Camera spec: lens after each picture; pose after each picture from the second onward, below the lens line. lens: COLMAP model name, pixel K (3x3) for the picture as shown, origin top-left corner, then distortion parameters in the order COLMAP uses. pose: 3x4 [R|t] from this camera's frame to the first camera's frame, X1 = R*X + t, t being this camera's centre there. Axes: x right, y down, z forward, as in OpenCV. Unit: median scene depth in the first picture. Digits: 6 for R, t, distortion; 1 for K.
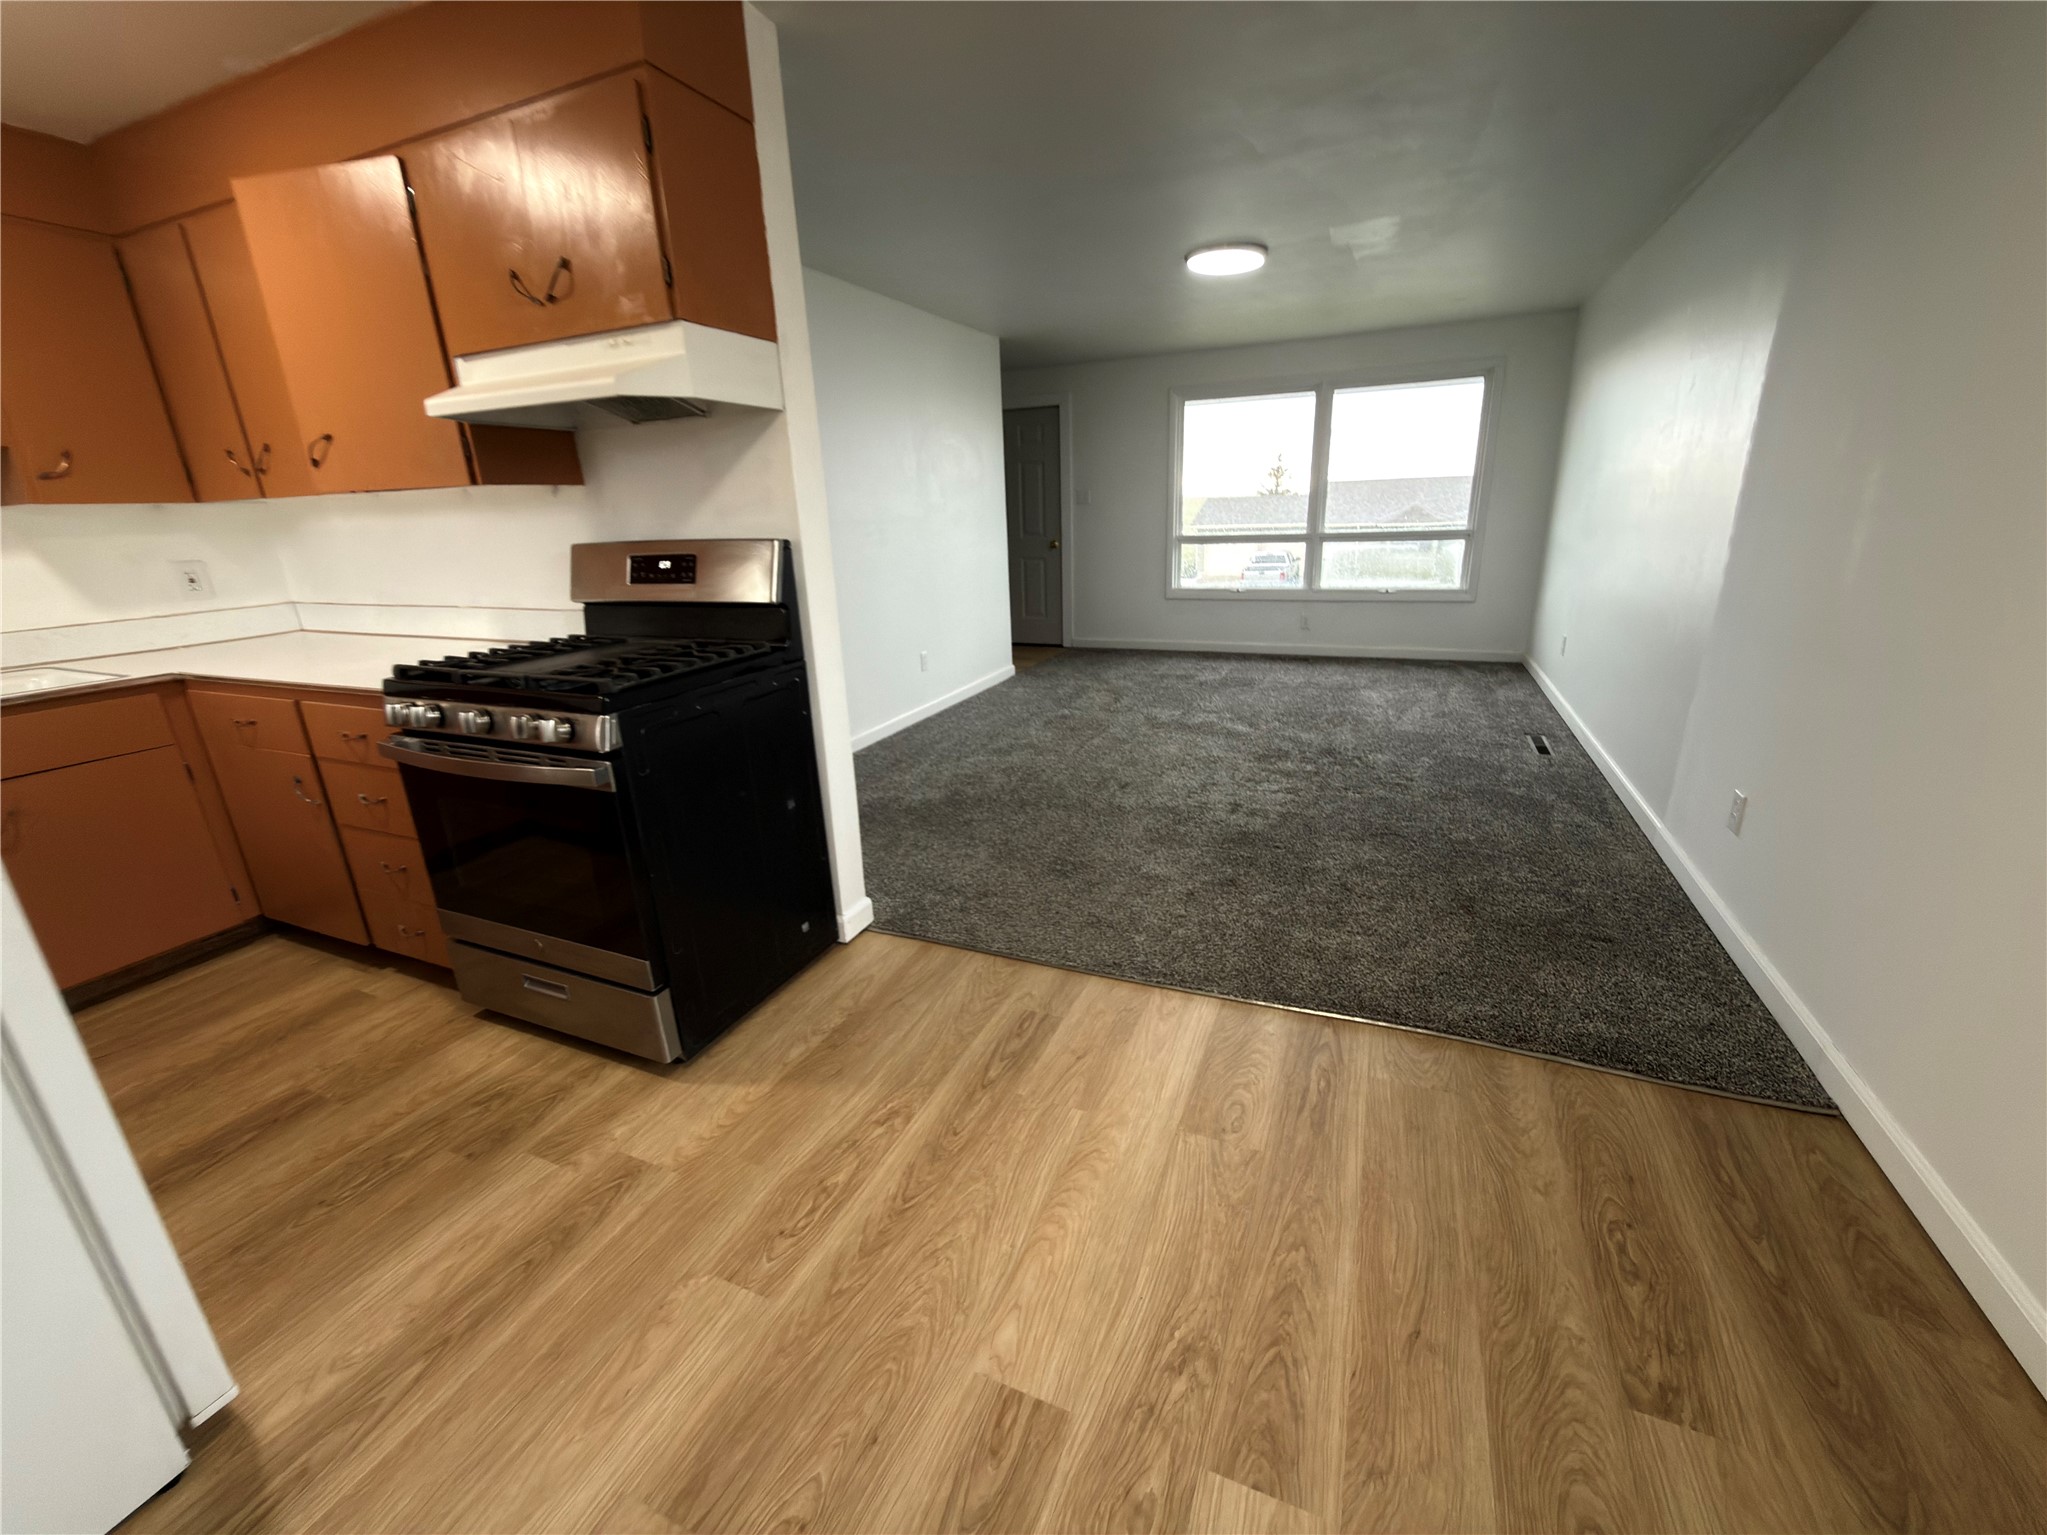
lens RADIAL K [[815.0, 0, 1022.9], [0, 815.0, 765.5], [0, 0, 1]] dist [-0.000037, 0.000380]
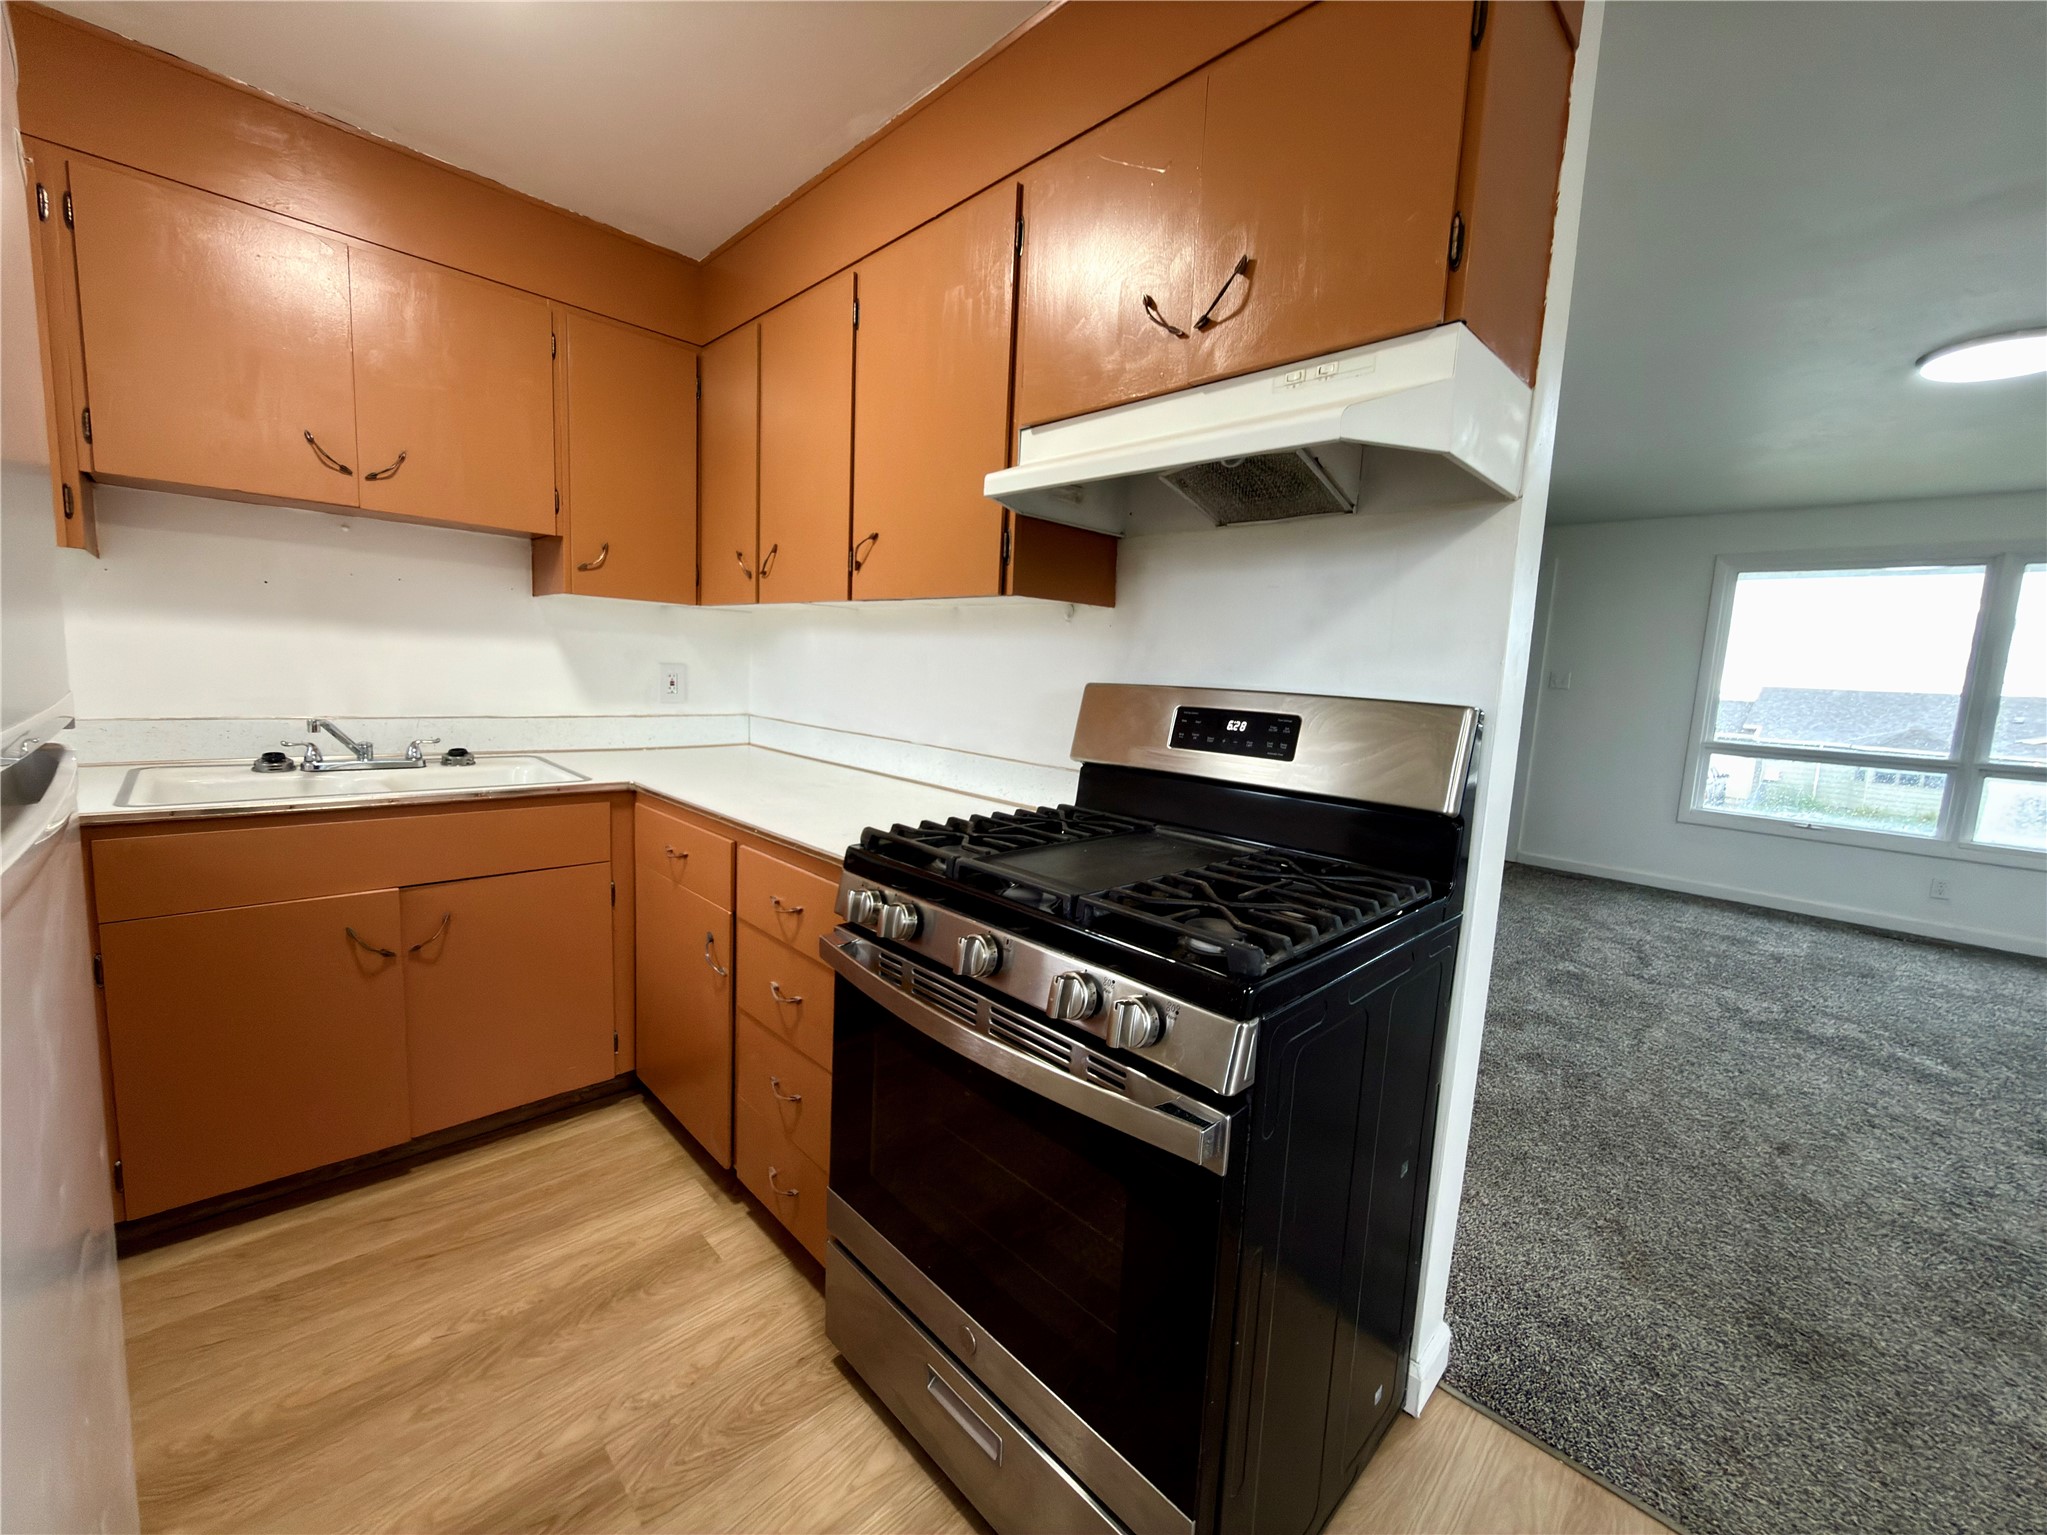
lens RADIAL K [[815.0, 0, 1025.7], [0, 815.0, 769.1], [0, 0, 1]] dist [-0.000037, 0.000380]
pose [[0.925007, 0.127613, -0.357880, -0.310201], [-0.191576, 0.970062, -0.149259, -0.072380], [0.328118, 0.206627, 0.921761, 0.304626]]
